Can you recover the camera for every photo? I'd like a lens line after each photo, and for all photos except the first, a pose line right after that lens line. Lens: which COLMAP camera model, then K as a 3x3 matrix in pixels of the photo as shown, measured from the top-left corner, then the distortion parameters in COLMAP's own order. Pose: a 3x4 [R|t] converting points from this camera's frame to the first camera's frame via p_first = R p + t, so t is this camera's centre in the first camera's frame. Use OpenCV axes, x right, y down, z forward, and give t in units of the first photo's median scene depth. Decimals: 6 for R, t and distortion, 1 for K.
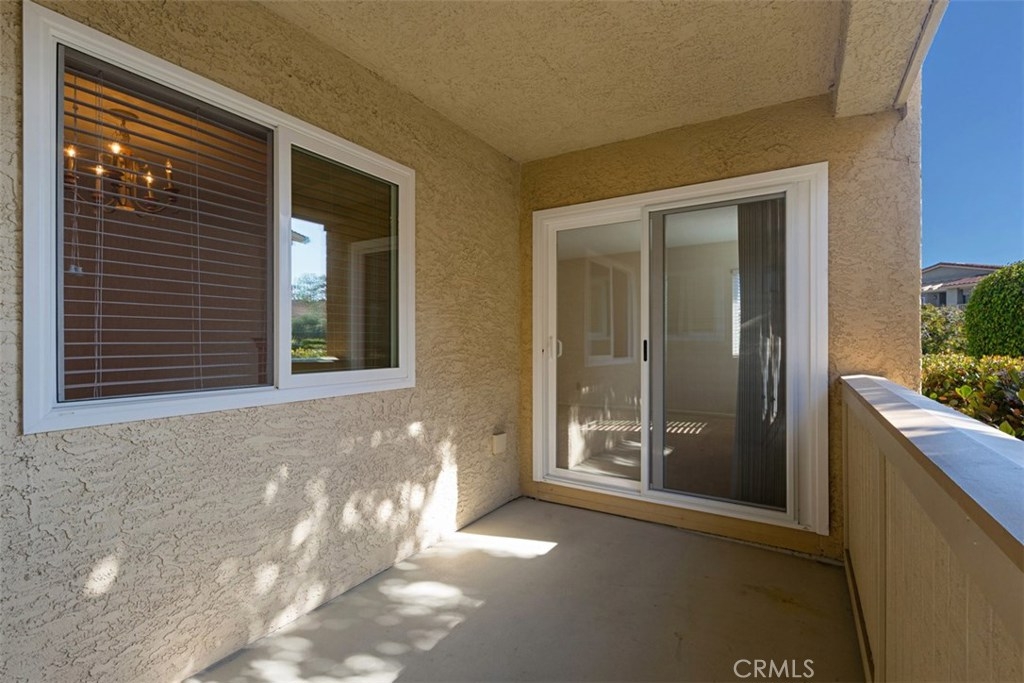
lens RADIAL K [[452.0, 0, 512.8], [0, 452.0, 340.0], [0, 0, 1]] dist [0.002503, 0.000124]
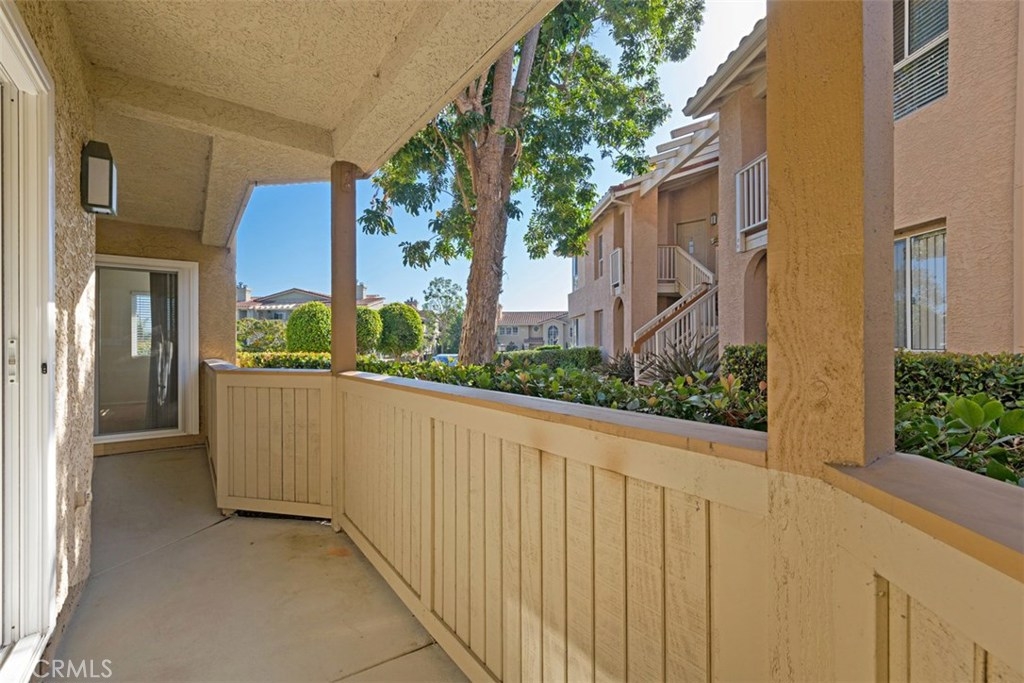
lens RADIAL K [[452.0, 0, 512.2], [0, 452.0, 343.1], [0, 0, 1]] dist [0.002503, 0.000124]
pose [[0.371505, 0.002610, 0.928427, -0.760822], [0.003468, 0.999985, -0.004199, 0.008764], [-0.928425, 0.004780, 0.371490, -1.203536]]
